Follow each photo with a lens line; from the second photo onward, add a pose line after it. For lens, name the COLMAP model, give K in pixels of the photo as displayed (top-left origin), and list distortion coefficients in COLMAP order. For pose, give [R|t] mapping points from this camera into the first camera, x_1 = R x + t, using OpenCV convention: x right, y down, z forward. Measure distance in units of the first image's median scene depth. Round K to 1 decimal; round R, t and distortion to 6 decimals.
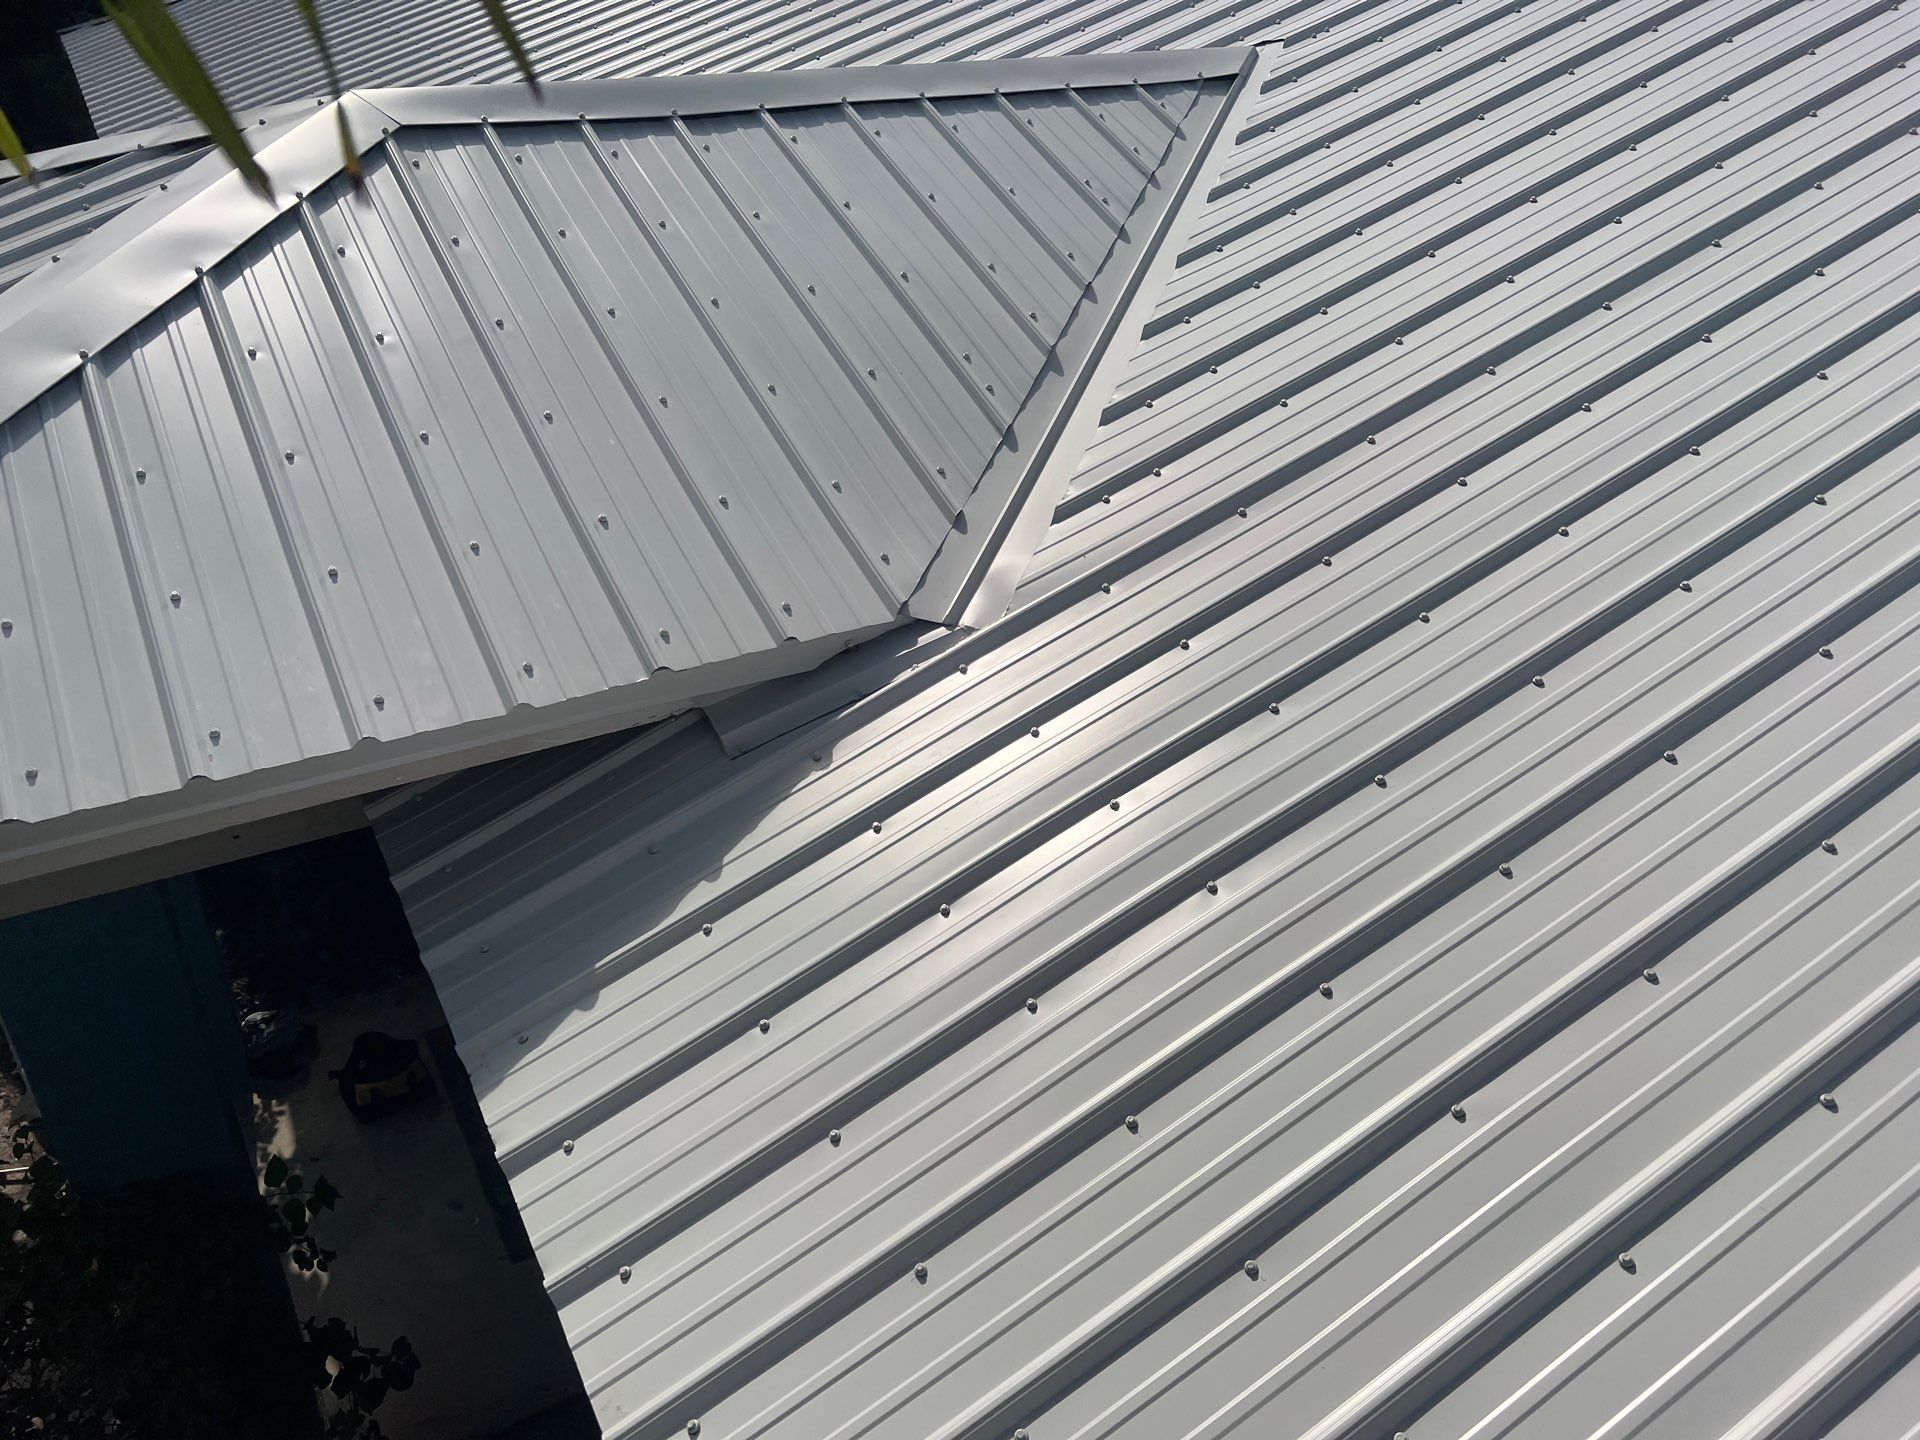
lens RADIAL K [[1429.9, 0, 960.0], [0, 1429.9, 720.0], [0, 0, 1]] dist [0.001302, 0.000832]
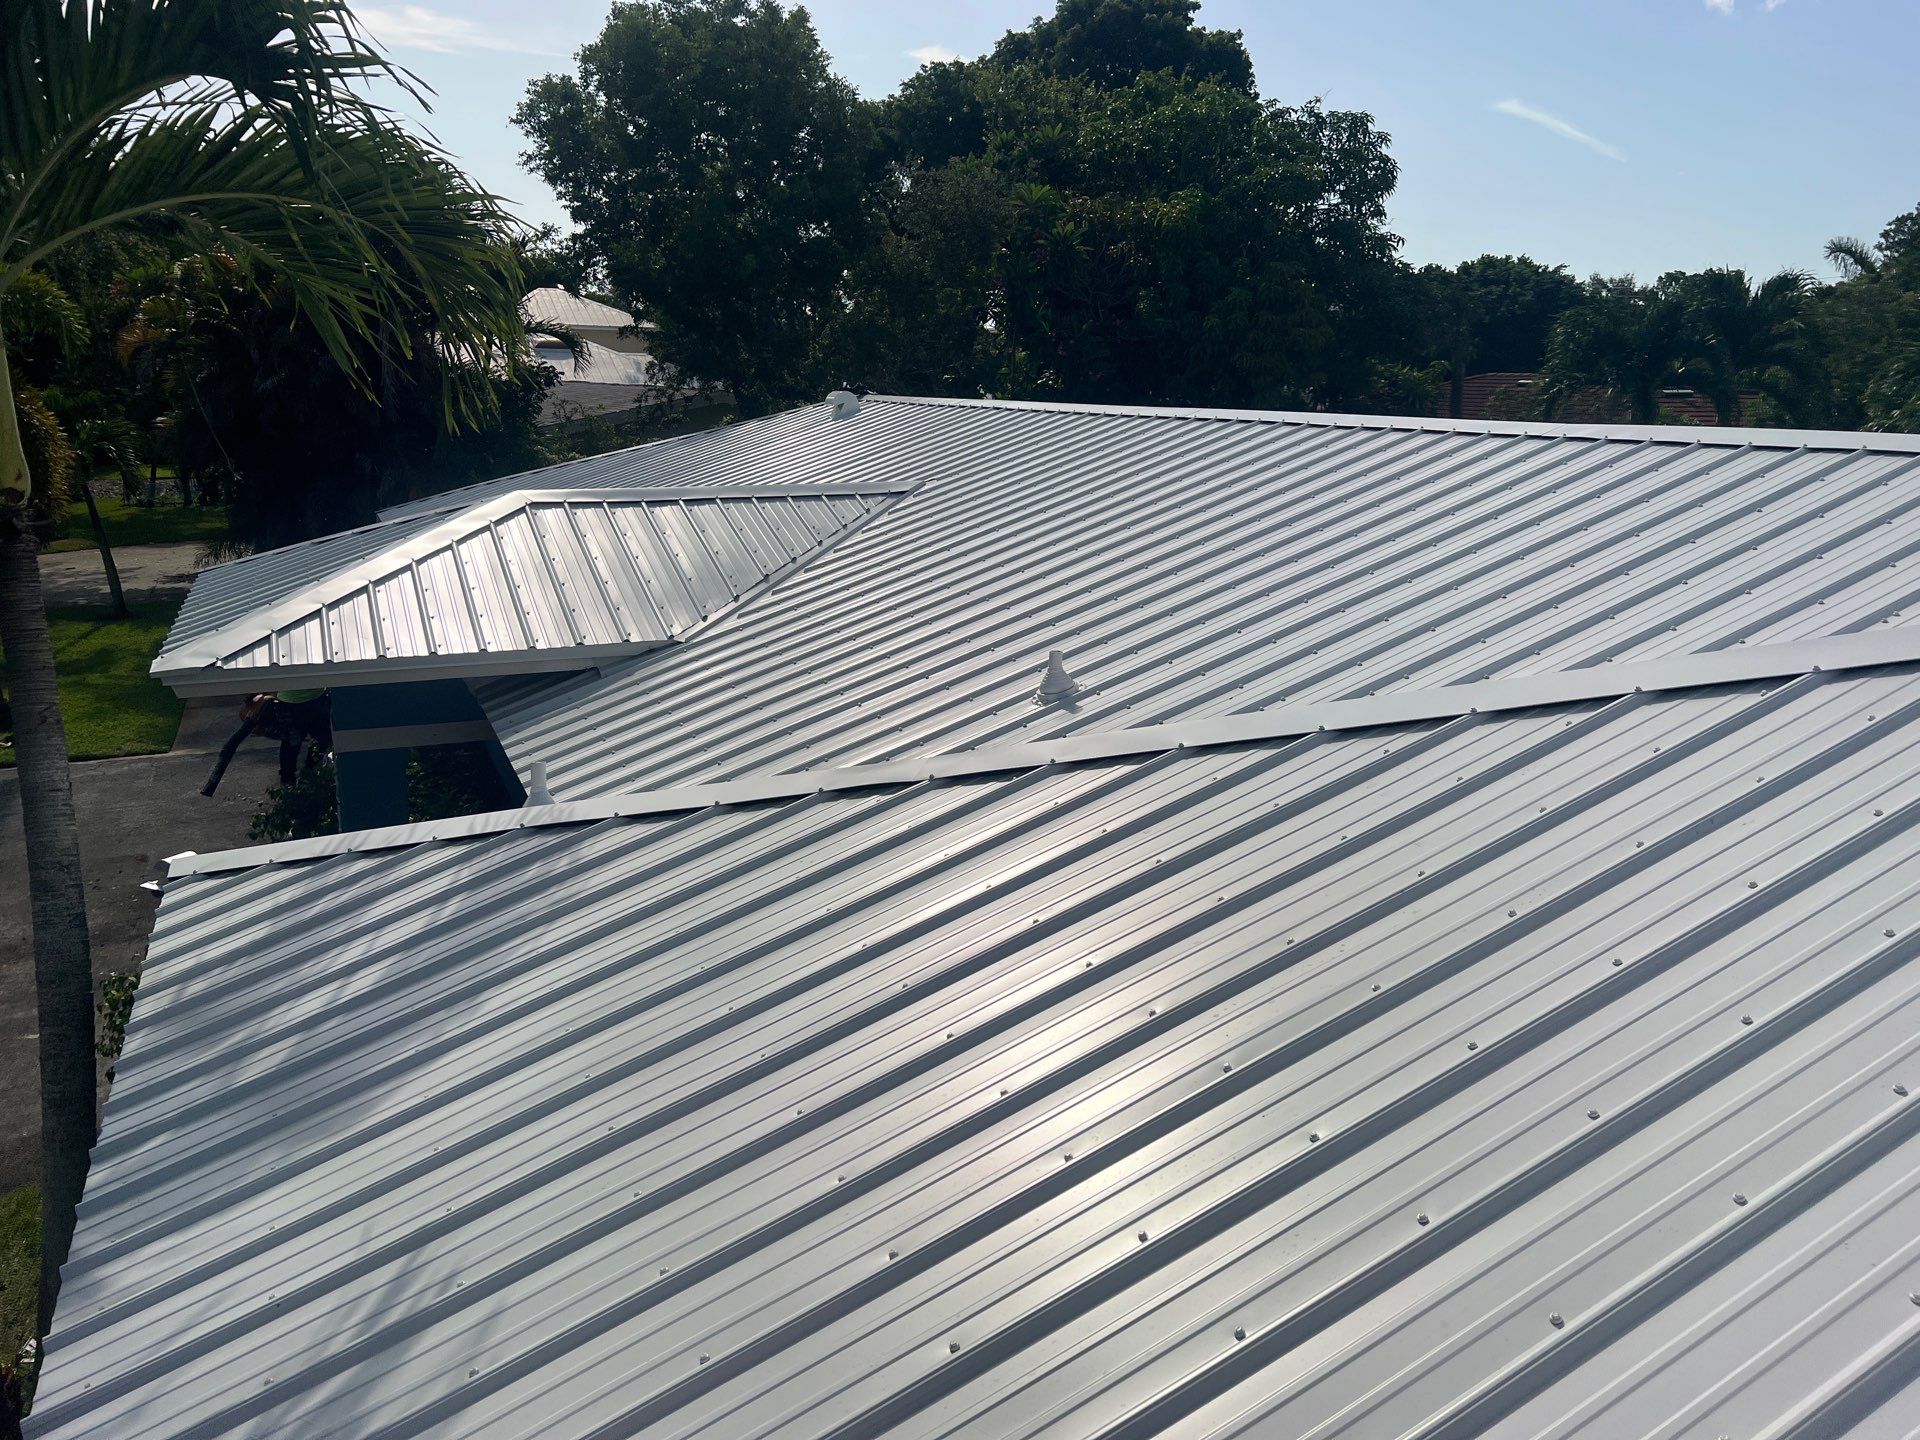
lens RADIAL K [[1429.9, 0, 960.0], [0, 1429.9, 720.0], [0, 0, 1]] dist [0.001302, 0.000832]
pose [[0.994431, -0.002005, -0.105367, 0.736907], [-0.032932, 0.943839, -0.328761, 0.885058], [0.100108, 0.330400, 0.938517, -1.386590]]
